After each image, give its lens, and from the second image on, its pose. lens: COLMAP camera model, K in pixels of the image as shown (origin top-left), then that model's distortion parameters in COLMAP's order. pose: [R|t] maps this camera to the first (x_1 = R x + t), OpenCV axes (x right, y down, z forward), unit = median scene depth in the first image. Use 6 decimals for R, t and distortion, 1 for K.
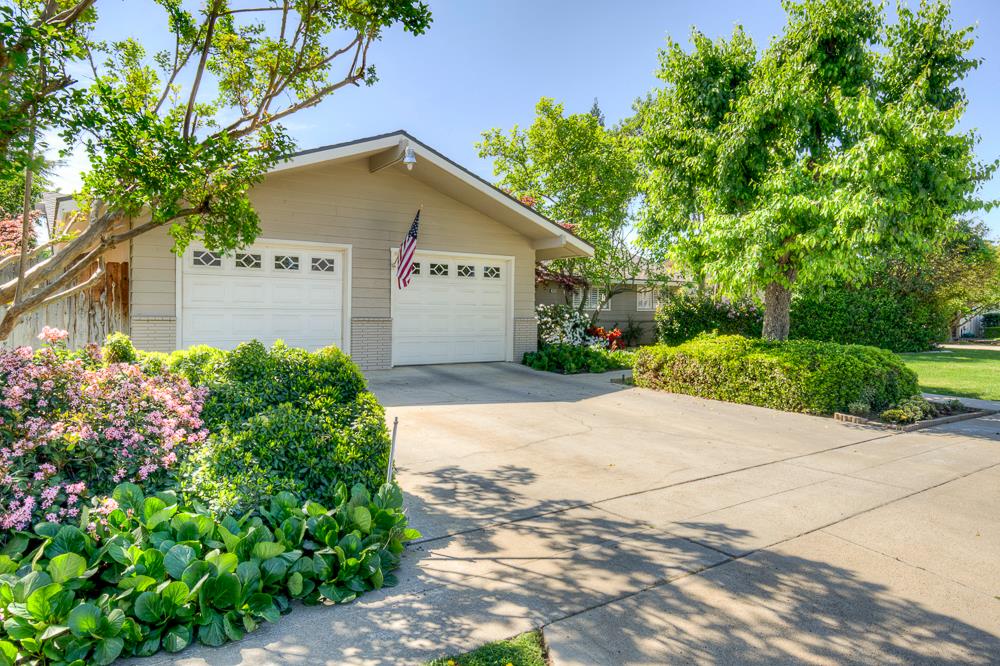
lens RADIAL K [[641.2, 0, 500.0], [0, 641.2, 333.0], [0, 0, 1]] dist [0.004112, -0.004838]
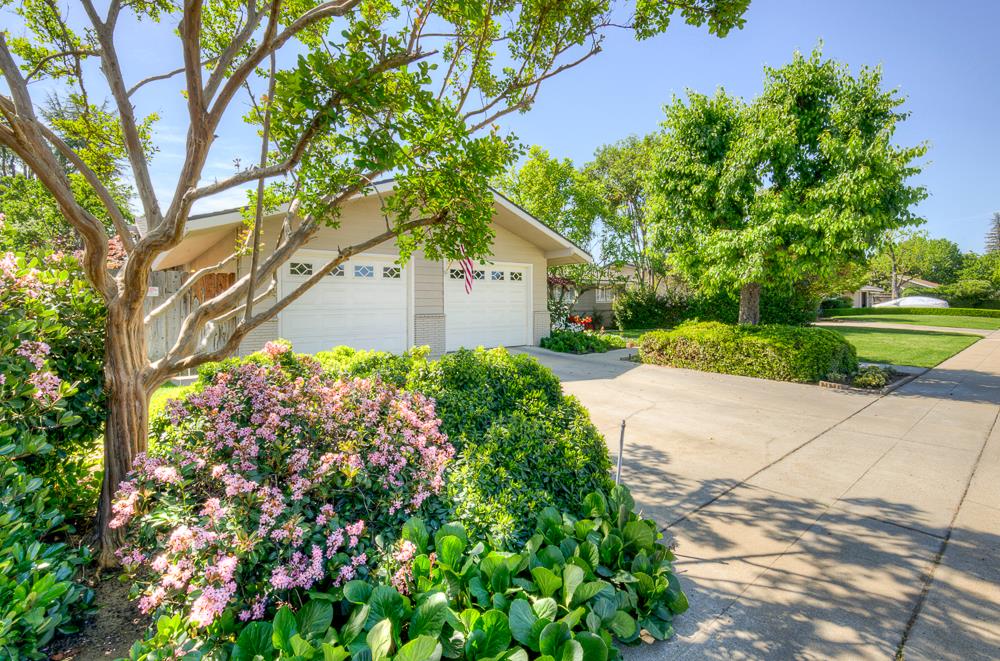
lens RADIAL K [[456.0, 0, 500.7], [0, 456.0, 314.3], [0, 0, 1]] dist [-0.004527, -0.000073]
pose [[0.996034, -0.021597, 0.086315, -0.321108], [0.022439, 0.999709, -0.008799, -0.028750], [-0.086100, 0.010701, 0.996229, 0.219729]]
